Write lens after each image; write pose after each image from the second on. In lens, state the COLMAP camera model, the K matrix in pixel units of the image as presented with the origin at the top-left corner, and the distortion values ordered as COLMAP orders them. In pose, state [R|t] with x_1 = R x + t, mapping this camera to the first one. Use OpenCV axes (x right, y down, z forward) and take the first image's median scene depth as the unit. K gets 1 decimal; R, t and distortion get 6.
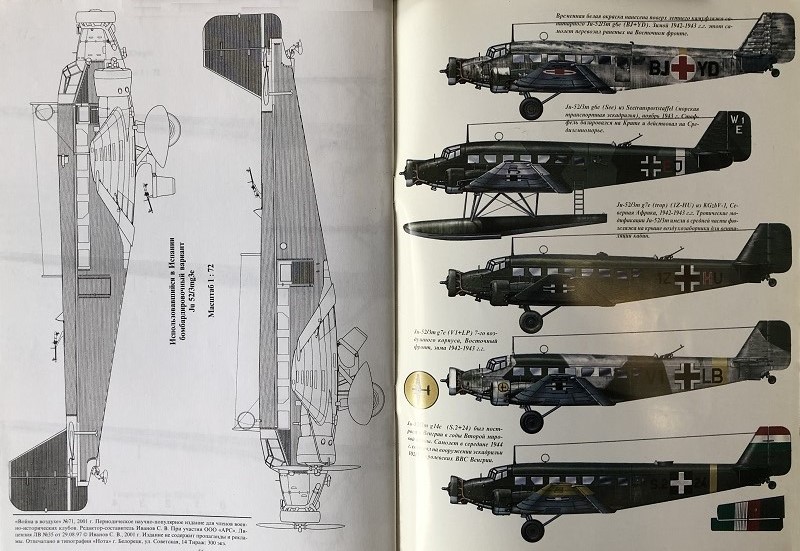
lens RADIAL K [[652.6, 0, 399.9], [0, 652.6, 277.4], [0, 0, 1]] dist [-0.017752, -0.018093]
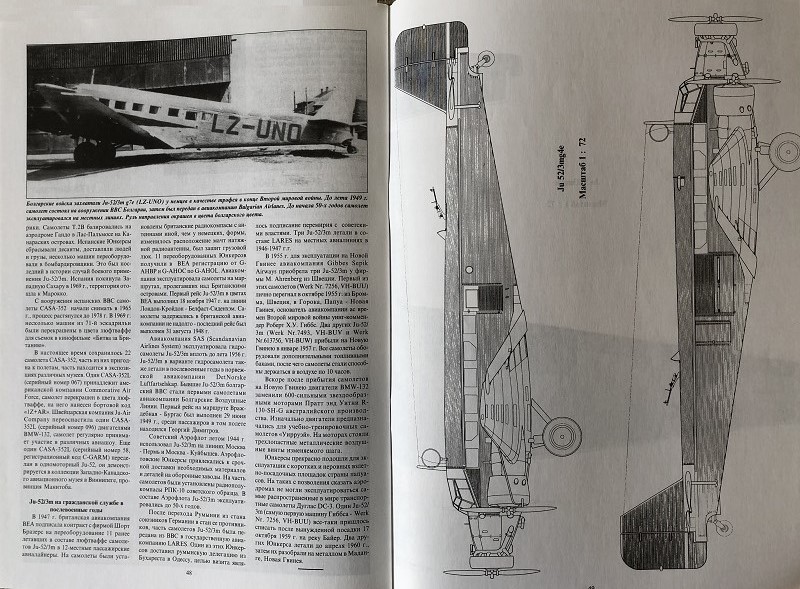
lens RADIAL K [[699.5, 0, 400.0], [0, 699.5, 292.2], [0, 0, 1]] dist [-0.046681, 0.017523]
pose [[0.999934, -0.011298, -0.001925, -0.278200], [0.011275, 0.999872, -0.011376, -0.006857], [0.002054, 0.011353, 0.999933, 0.006789]]
